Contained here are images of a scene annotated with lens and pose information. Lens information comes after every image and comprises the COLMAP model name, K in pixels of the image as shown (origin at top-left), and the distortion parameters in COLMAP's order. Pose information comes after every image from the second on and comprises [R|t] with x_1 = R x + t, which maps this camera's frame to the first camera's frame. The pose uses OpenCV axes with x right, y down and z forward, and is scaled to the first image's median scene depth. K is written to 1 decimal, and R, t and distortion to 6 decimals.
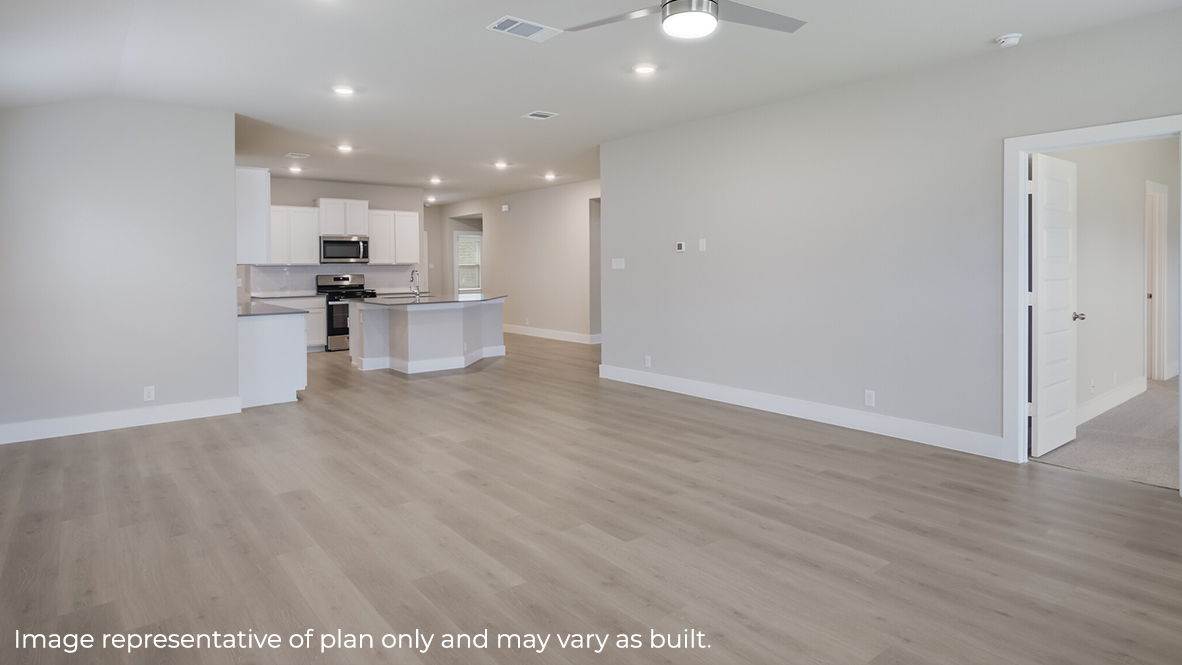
lens RADIAL K [[704.6, 0, 629.8], [0, 704.6, 274.4], [0, 0, 1]] dist [0.004002, -0.003202]
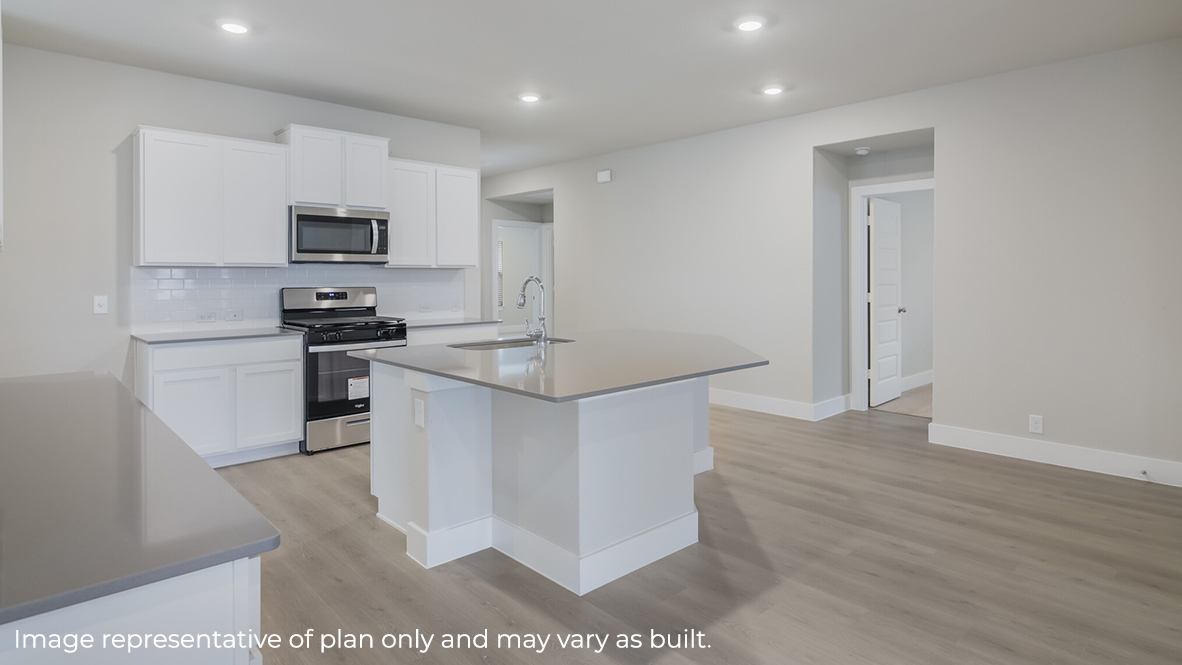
lens RADIAL K [[704.6, 0, 648.8], [0, 704.6, 279.8], [0, 0, 1]] dist [0.004002, -0.003202]
pose [[0.996931, 0.008368, 0.077839, -0.233513], [-0.007899, 0.999949, -0.006334, -0.003215], [-0.077888, 0.005699, 0.996946, 0.505200]]
